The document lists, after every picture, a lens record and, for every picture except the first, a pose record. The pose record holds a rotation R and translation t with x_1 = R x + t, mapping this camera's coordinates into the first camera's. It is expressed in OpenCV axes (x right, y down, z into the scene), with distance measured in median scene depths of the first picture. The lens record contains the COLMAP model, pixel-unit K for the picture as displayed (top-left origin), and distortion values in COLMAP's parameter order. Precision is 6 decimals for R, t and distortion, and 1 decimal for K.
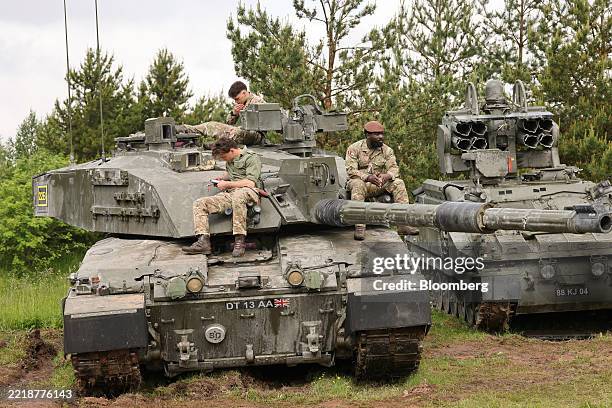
lens RADIAL K [[1659.1, 0, 306.0], [0, 1659.1, 204.0], [0, 0, 1]] dist [0.409777, 0.527149]
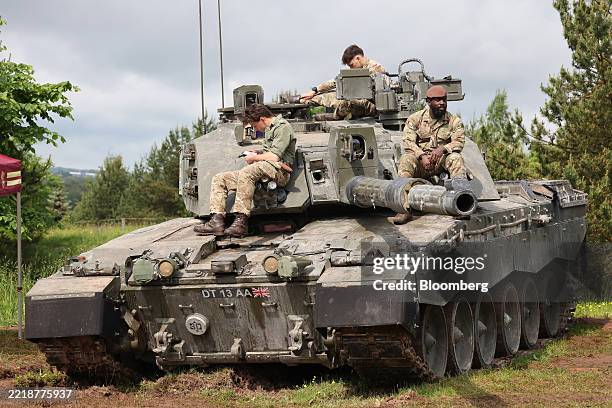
lens RADIAL K [[1659.1, 0, 306.0], [0, 1659.1, 204.0], [0, 0, 1]] dist [0.409777, 0.527149]
pose [[0.922431, 0.017270, -0.385775, 0.341321], [-0.016218, 0.999851, 0.005980, 0.007478], [0.385821, 0.000740, 0.922573, 0.203363]]
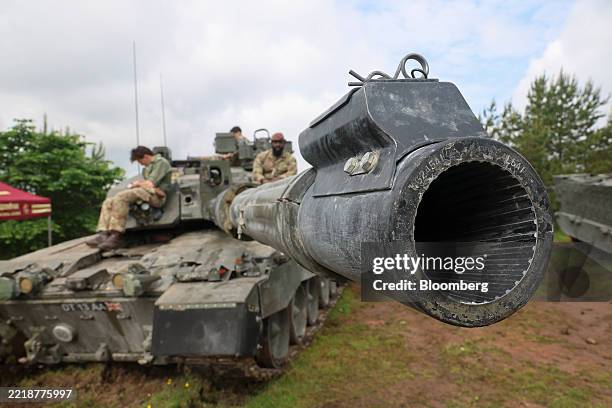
lens RADIAL K [[404.1, 0, 306.0], [0, 404.1, 204.0], [0, 0, 1]] dist [0.001729, 0.003532]
pose [[0.968357, -0.012394, -0.249261, 0.144863], [0.006299, 0.999662, -0.025238, 0.008848], [0.249489, 0.022869, 0.968107, 0.803638]]
